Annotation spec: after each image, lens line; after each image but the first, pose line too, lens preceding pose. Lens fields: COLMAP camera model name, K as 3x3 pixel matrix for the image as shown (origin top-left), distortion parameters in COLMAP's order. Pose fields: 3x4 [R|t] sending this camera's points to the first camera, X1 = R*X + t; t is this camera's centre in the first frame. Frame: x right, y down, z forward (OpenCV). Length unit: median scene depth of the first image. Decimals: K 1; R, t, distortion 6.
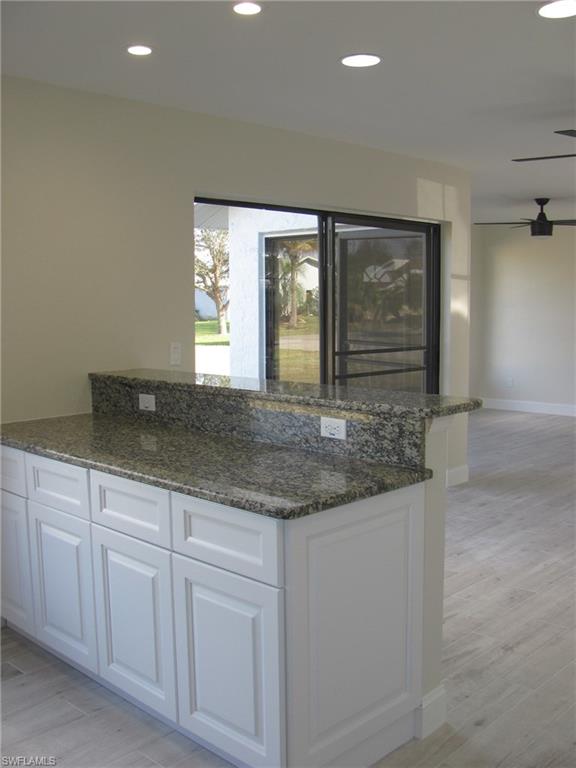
lens RADIAL K [[814.5, 0, 288.0], [0, 814.5, 384.0], [0, 0, 1]] dist [-0.177390, 0.164470]
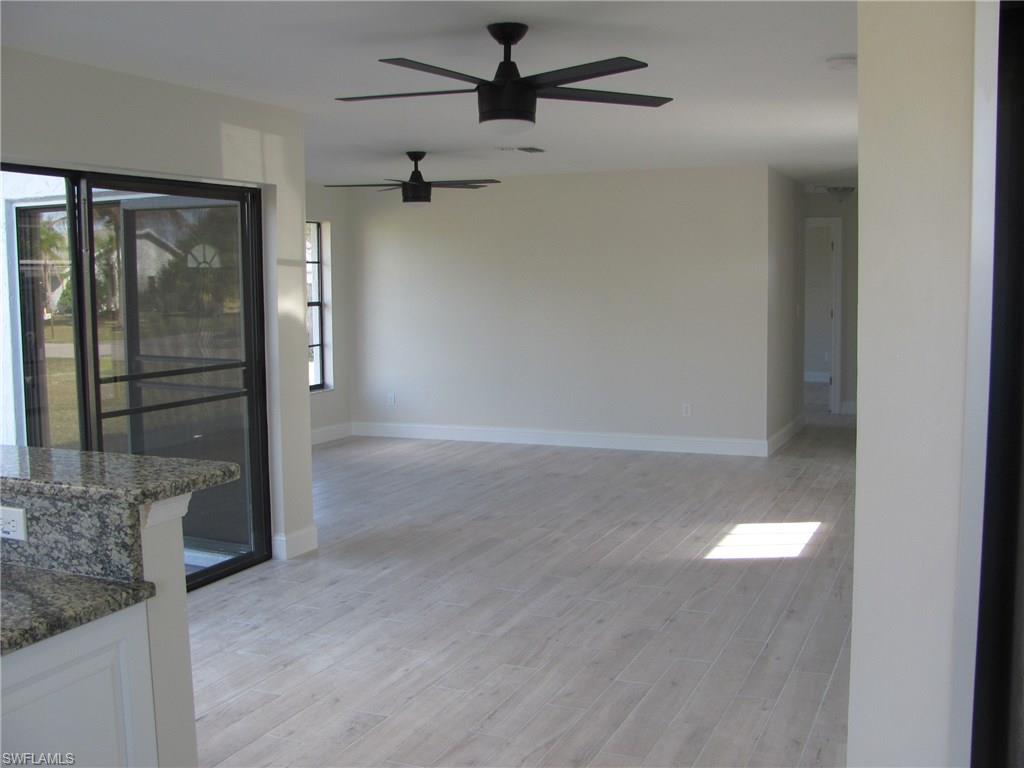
lens RADIAL K [[1086.1, 0, 512.0], [0, 1086.1, 384.0], [0, 0, 1]] dist [-0.177390, 0.164470]
pose [[0.938388, -0.042407, 0.342972, 0.090267], [0.046048, 0.998936, -0.002476, -0.019995], [-0.342502, 0.018117, 0.939342, 0.061470]]
